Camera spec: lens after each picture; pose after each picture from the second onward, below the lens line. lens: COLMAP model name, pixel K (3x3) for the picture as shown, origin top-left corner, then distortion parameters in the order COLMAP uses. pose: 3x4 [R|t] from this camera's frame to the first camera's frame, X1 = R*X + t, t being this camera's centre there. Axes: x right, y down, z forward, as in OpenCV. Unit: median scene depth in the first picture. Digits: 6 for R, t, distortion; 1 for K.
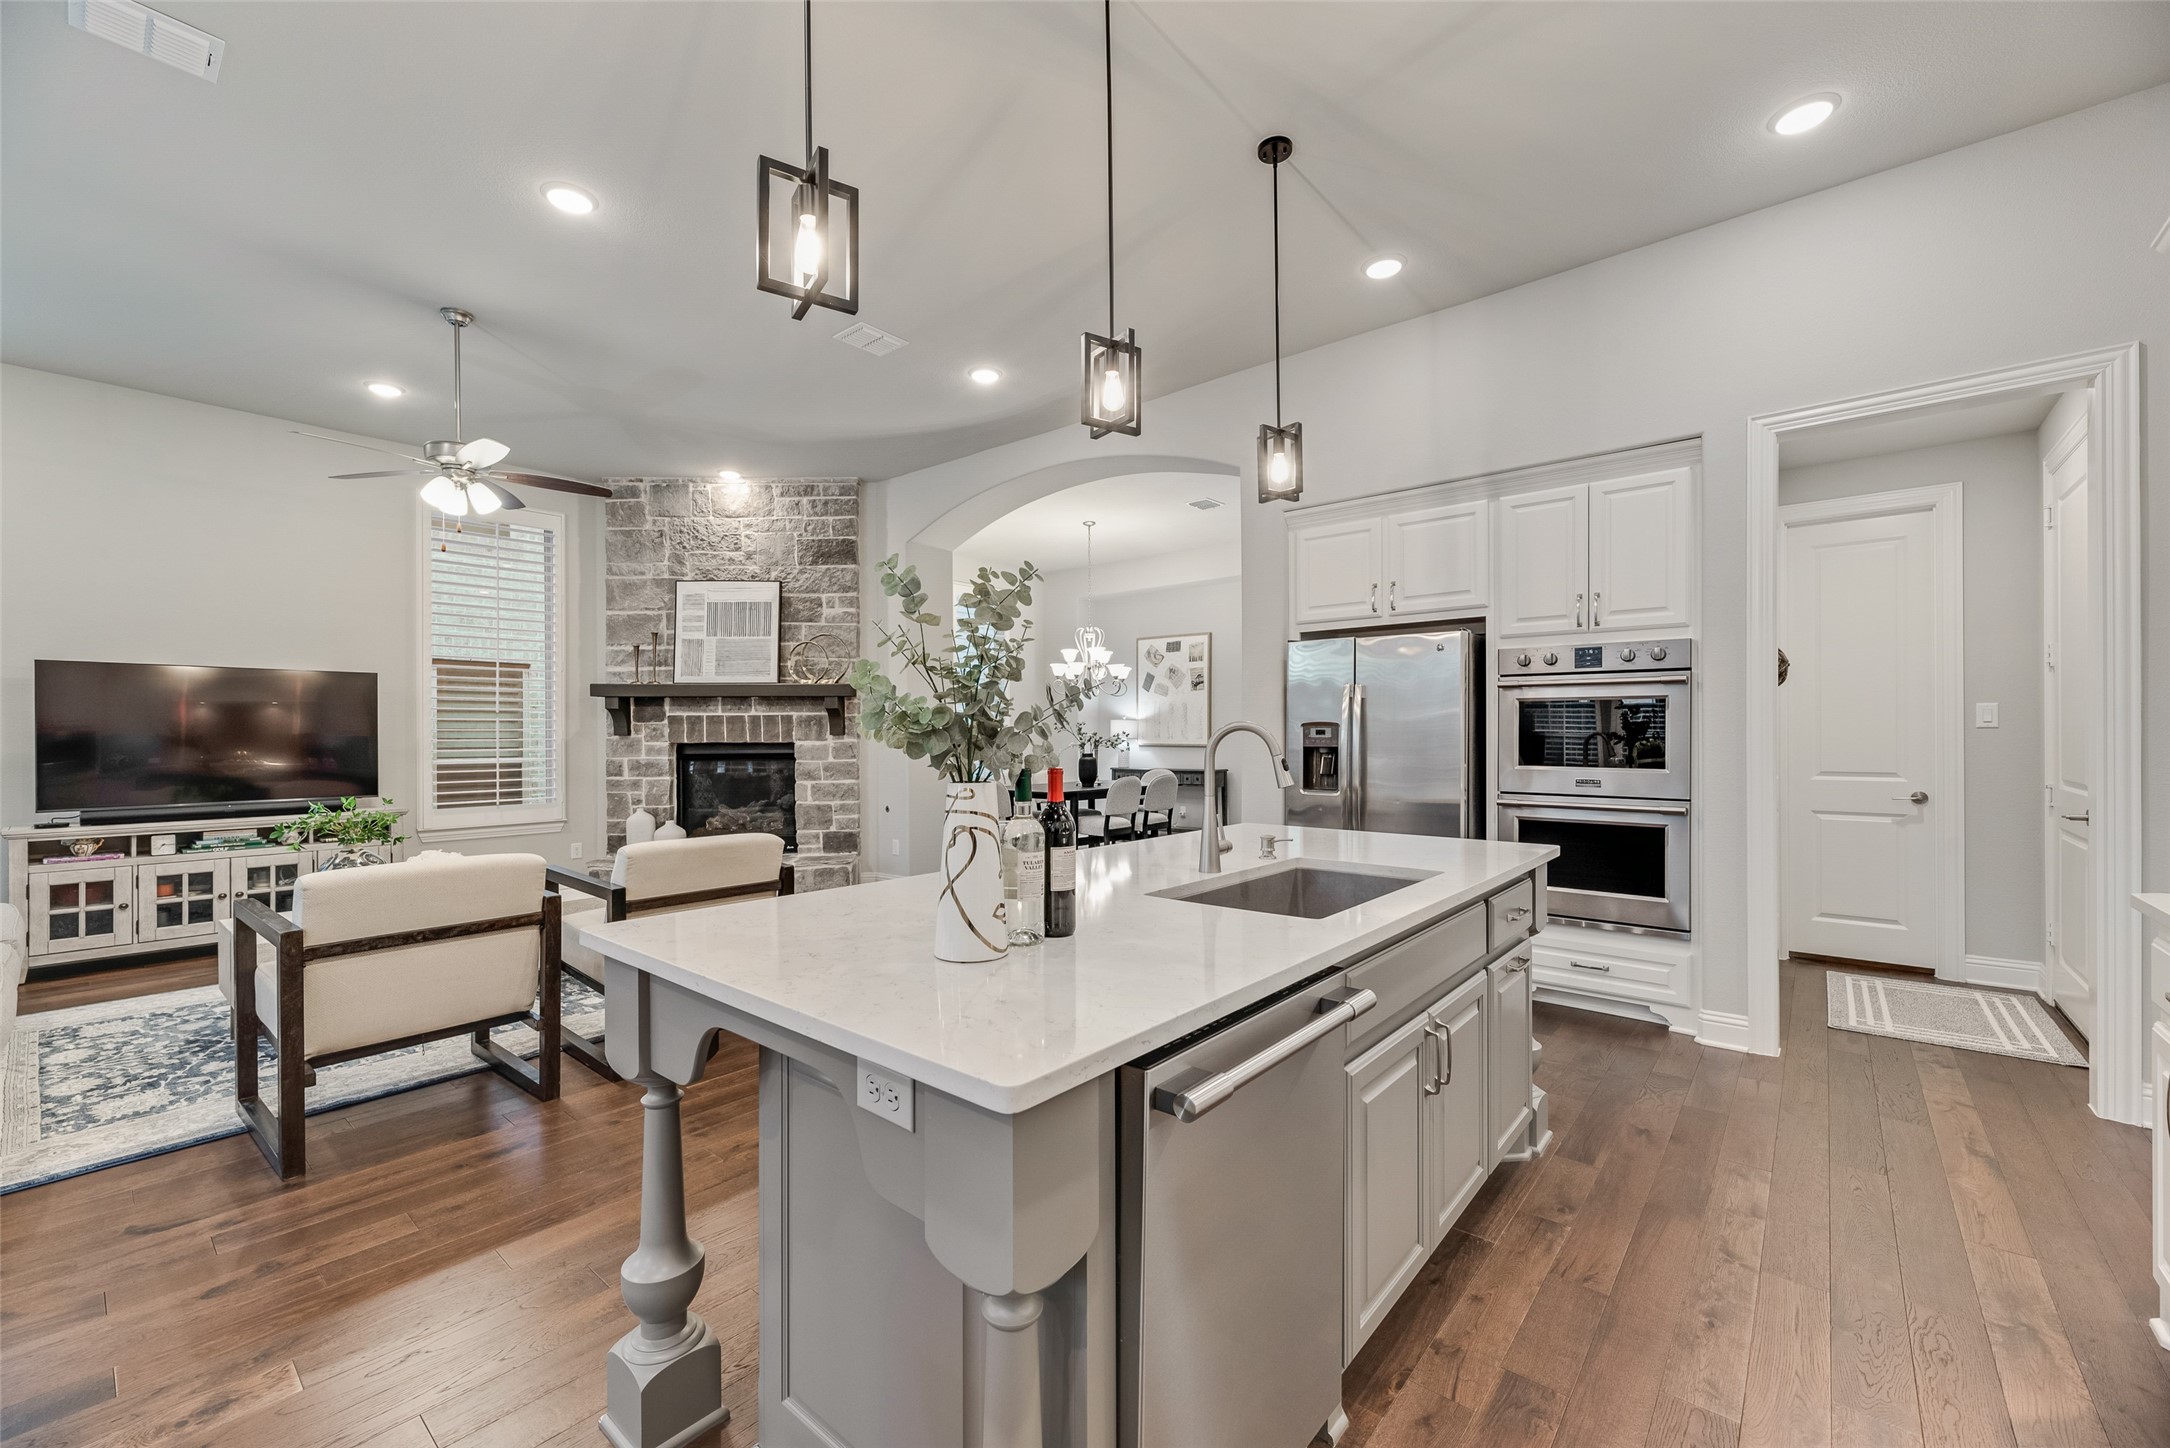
lens RADIAL K [[864.2, 0, 1086.6], [0, 864.2, 734.0], [0, 0, 1]] dist [0.002084, 0.000051]
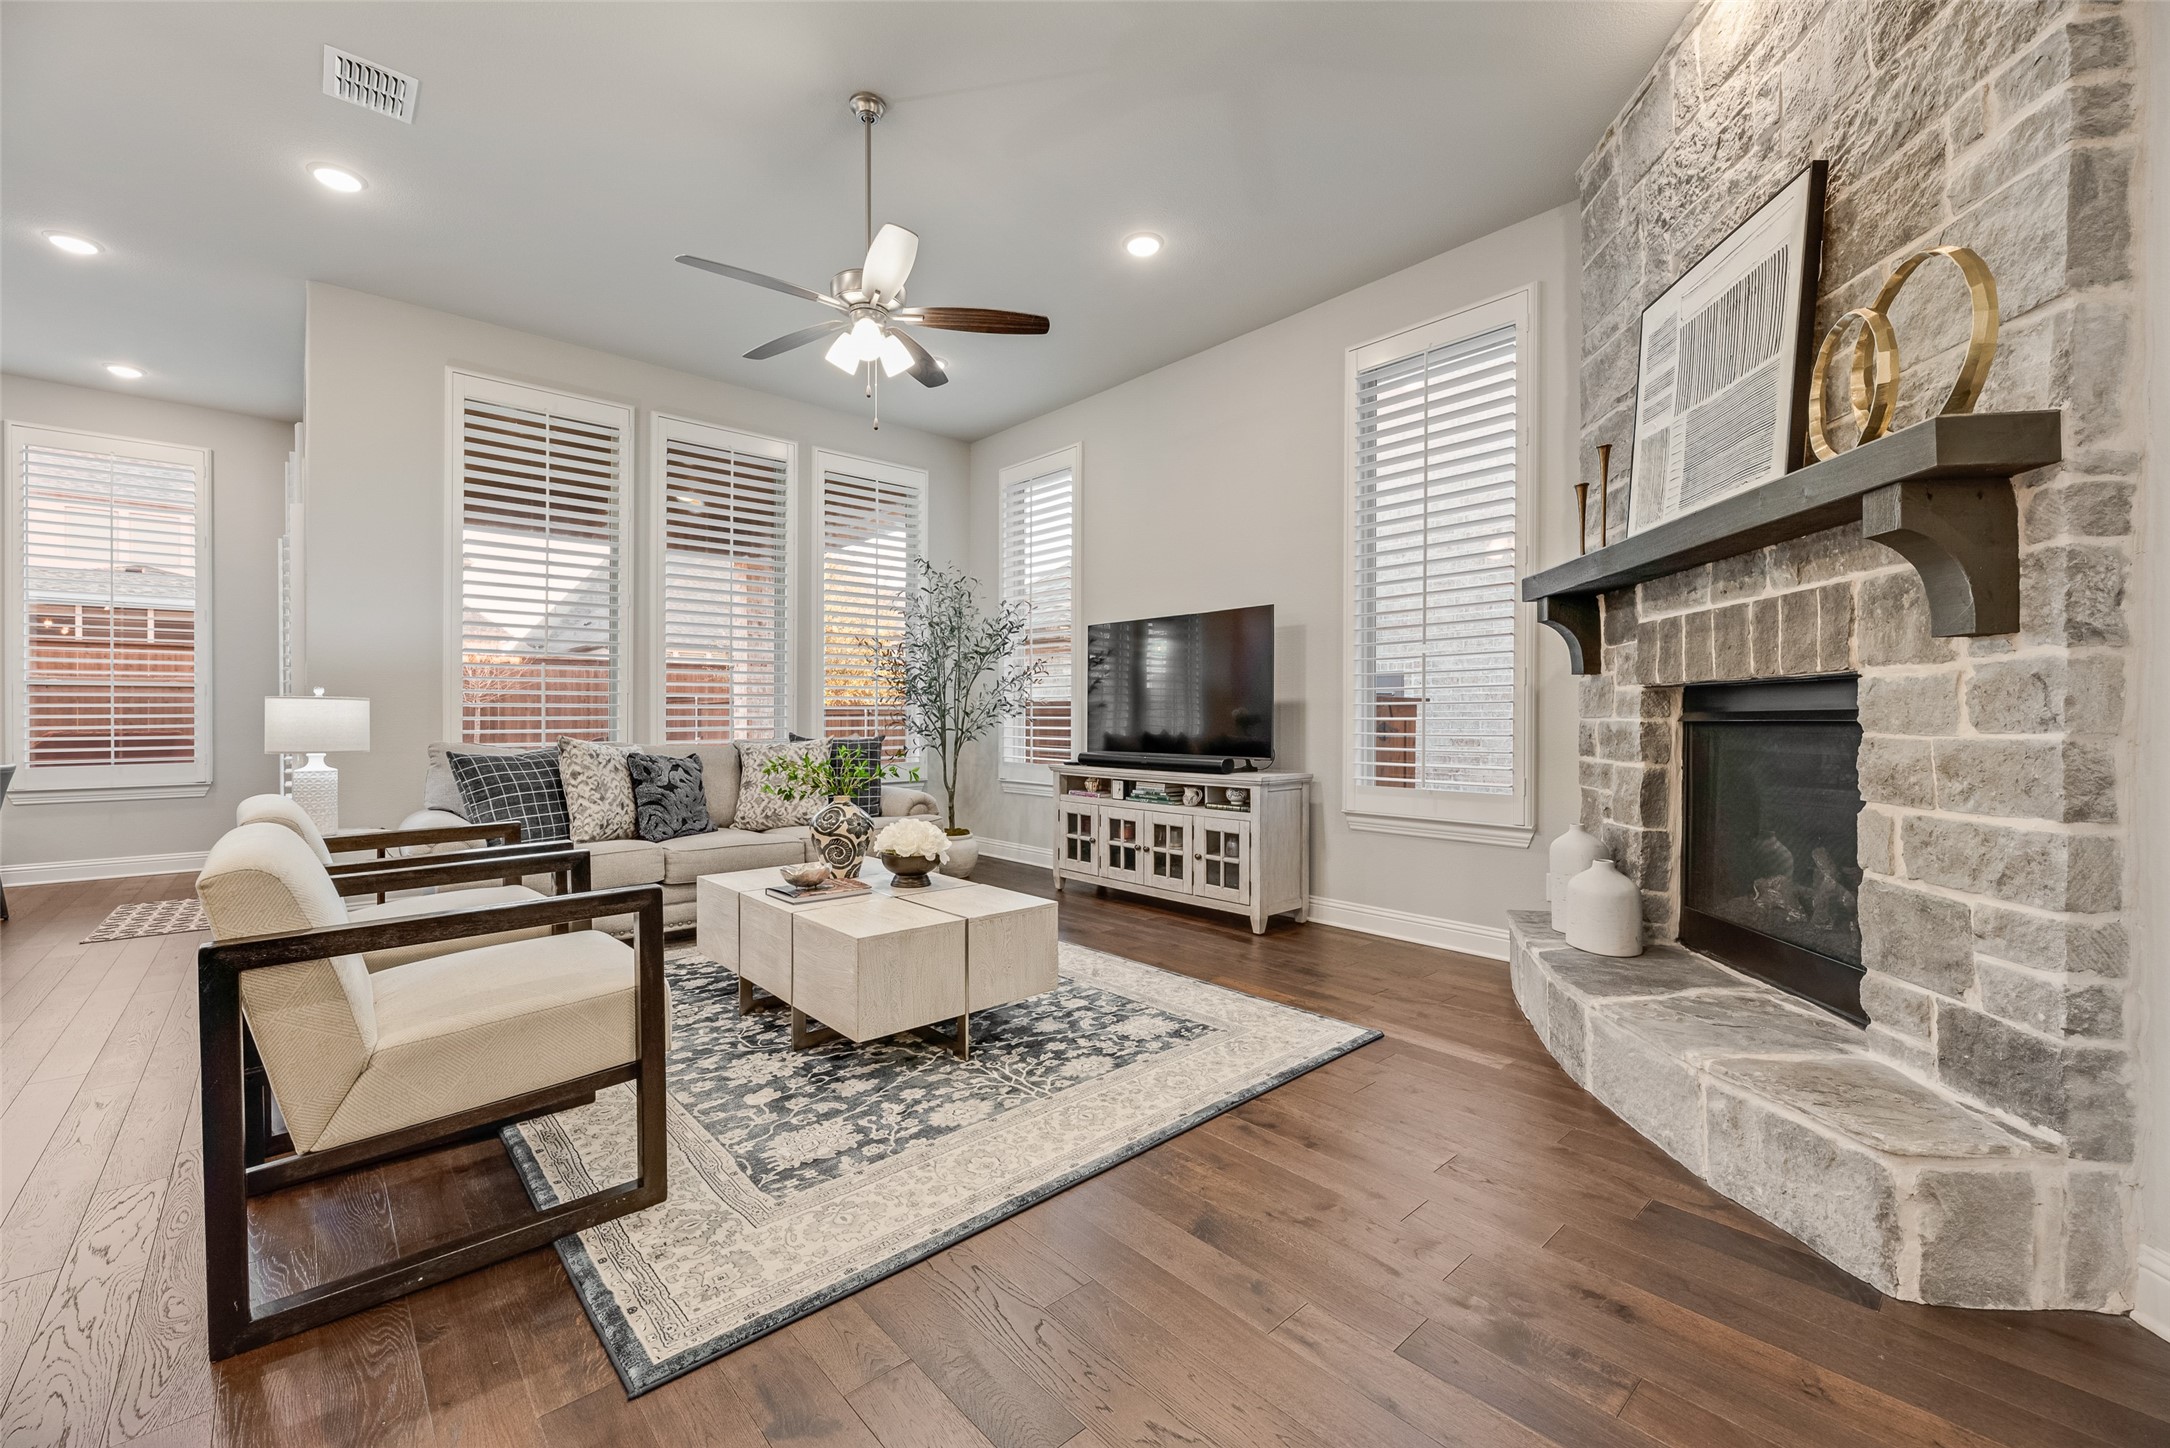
lens RADIAL K [[878.7, 0, 1082.6], [0, 878.7, 717.7], [0, 0, 1]] dist [0.000220, -0.000177]
pose [[-0.138252, 0.005478, -0.990382, 0.001384], [-0.000618, 0.999984, 0.005617, 0.024067], [0.990397, 0.001388, -0.138247, 0.778647]]
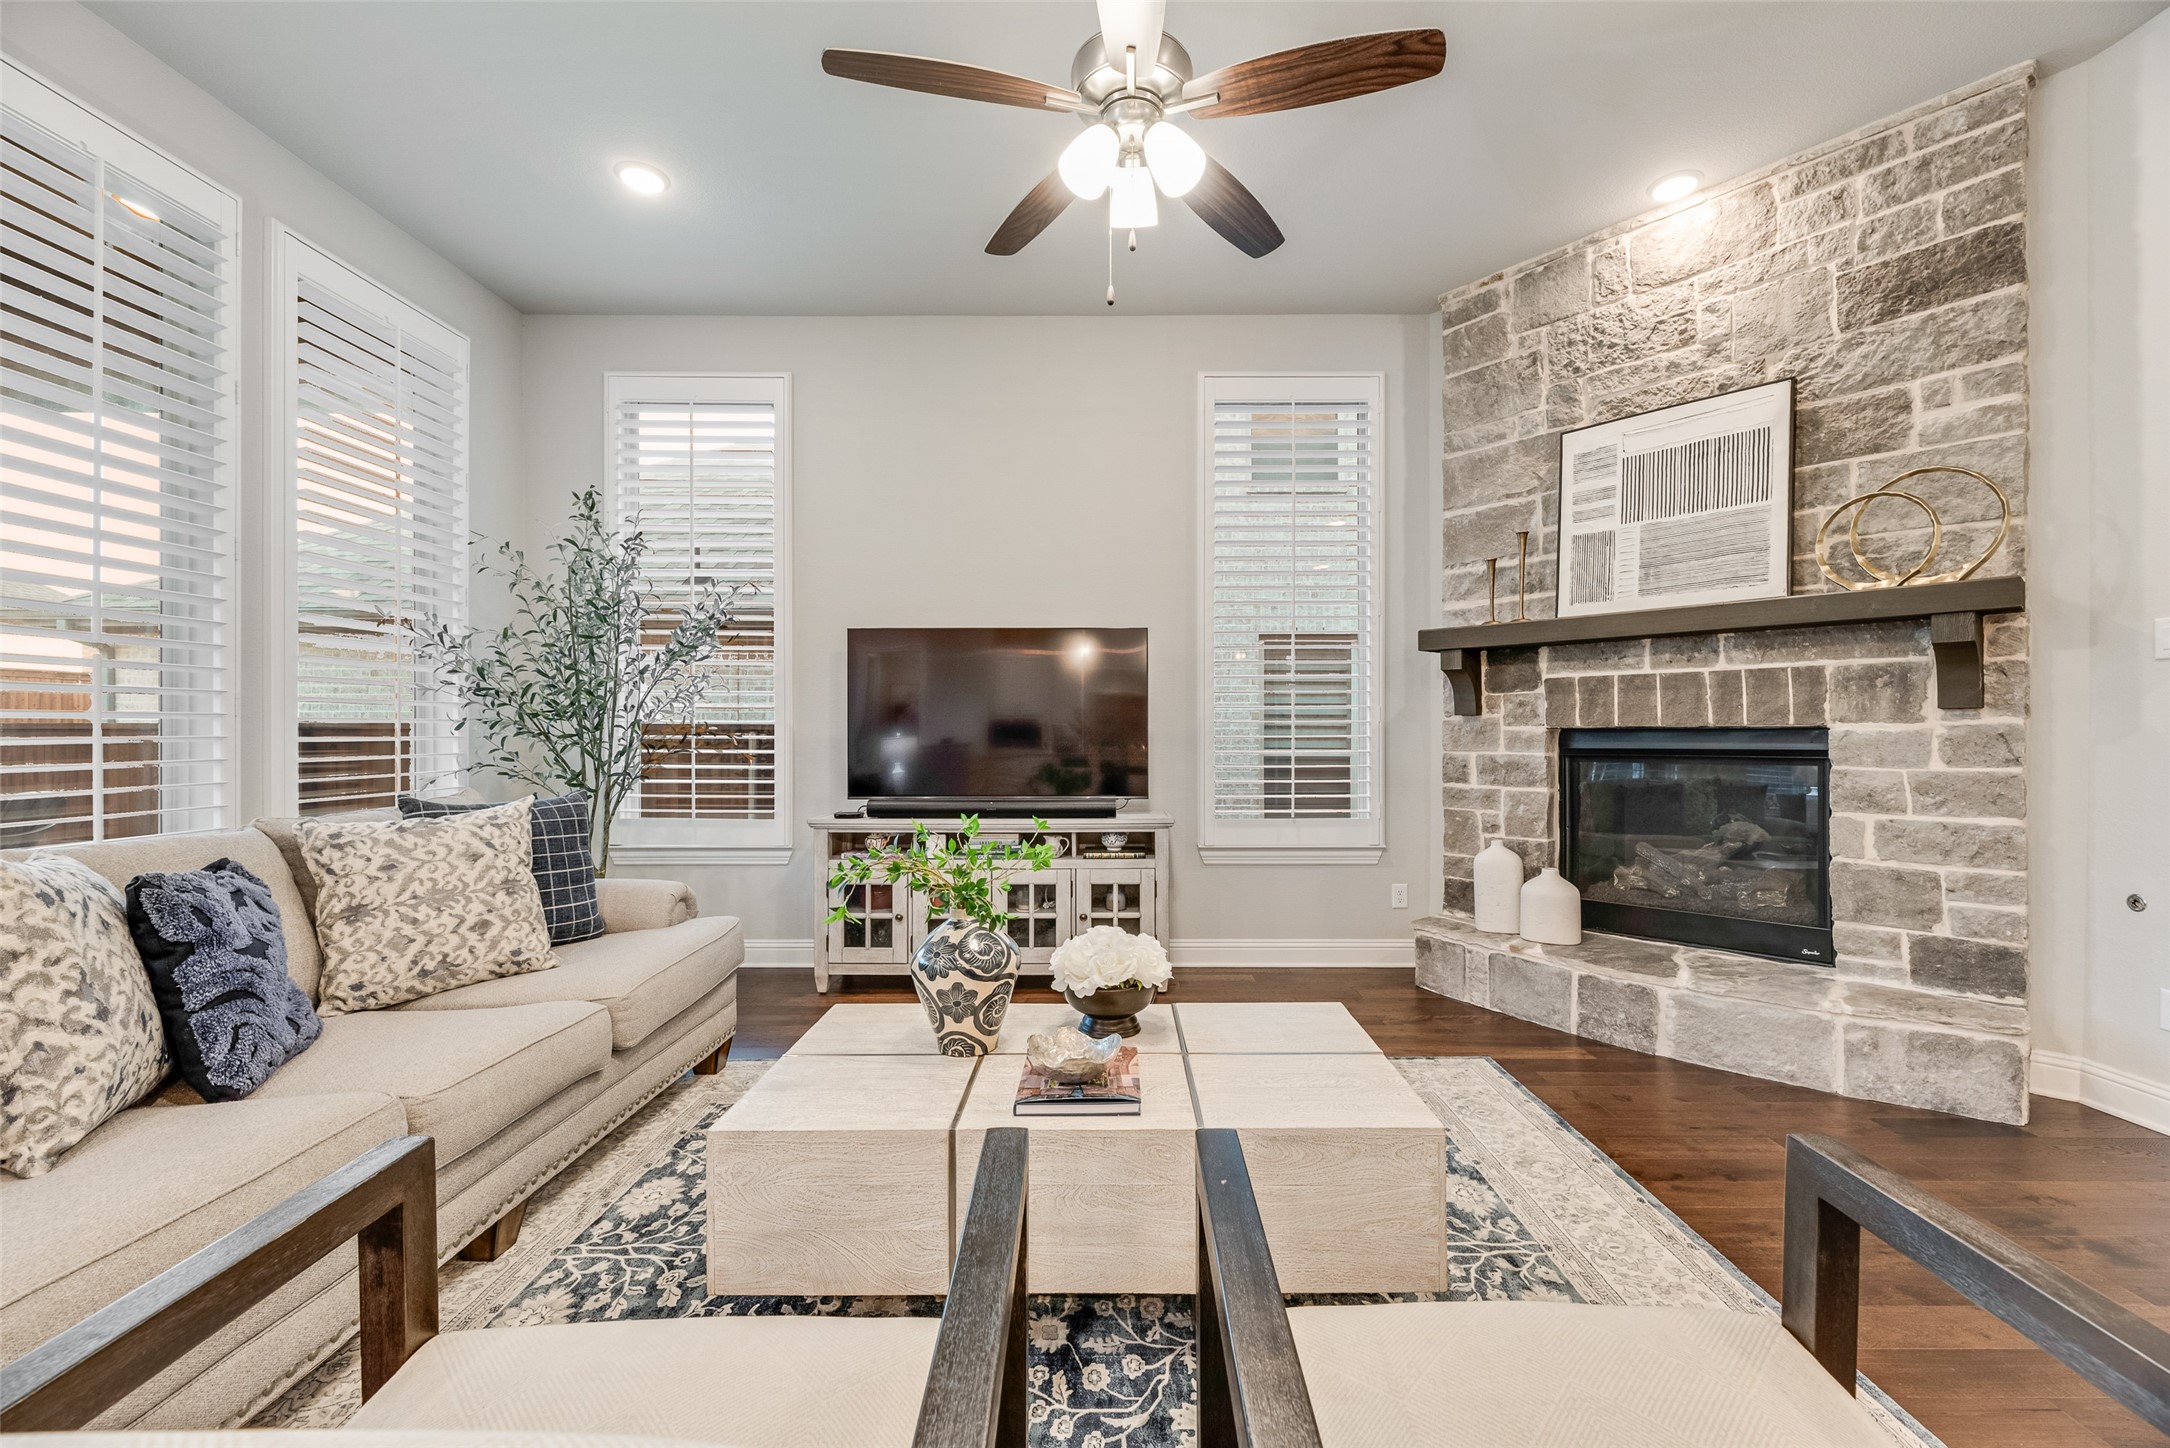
lens RADIAL K [[884.4, 0, 1114.1], [0, 884.4, 731.0], [0, 0, 1]] dist [0.001650, 0.000212]
pose [[0.644731, 0.002075, -0.764407, -0.225595], [-0.002542, 0.999997, 0.000571, 0.013021], [0.764406, 0.001575, 0.644734, 0.415965]]
